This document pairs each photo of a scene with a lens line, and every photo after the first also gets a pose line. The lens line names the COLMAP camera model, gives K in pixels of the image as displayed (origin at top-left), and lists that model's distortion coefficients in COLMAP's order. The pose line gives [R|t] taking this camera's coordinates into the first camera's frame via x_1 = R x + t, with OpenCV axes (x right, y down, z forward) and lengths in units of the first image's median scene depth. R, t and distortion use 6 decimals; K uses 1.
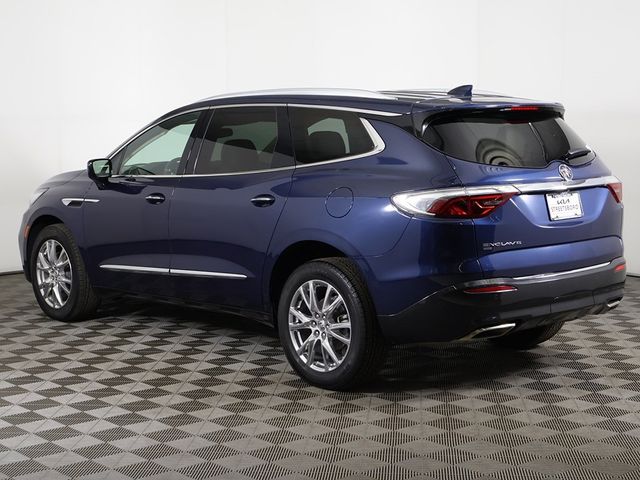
lens RADIAL K [[1007.4, 0, 319.9], [0, 1007.4, 240.9], [0, 0, 1]] dist [-0.015362, 0.000000]
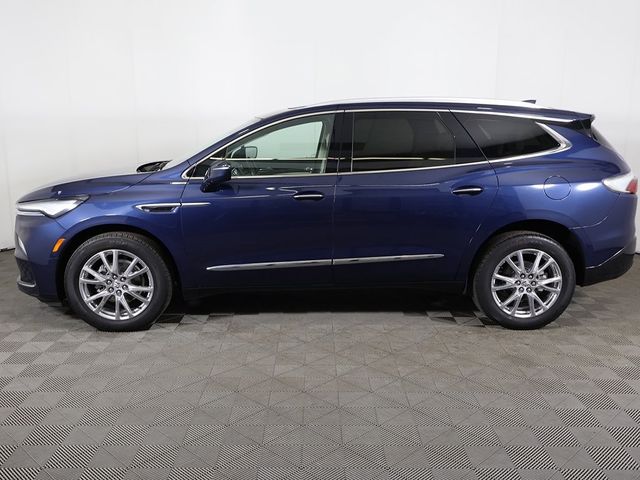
lens RADIAL K [[525.3, 0, 320.0], [0, 525.3, 237.7], [0, 0, 1]] dist [-0.006682, -0.001257]
pose [[0.676837, -0.134515, 0.723738, -0.647690], [0.076536, 0.990693, 0.112556, -0.069668], [-0.732143, -0.020790, 0.680834, 0.711620]]
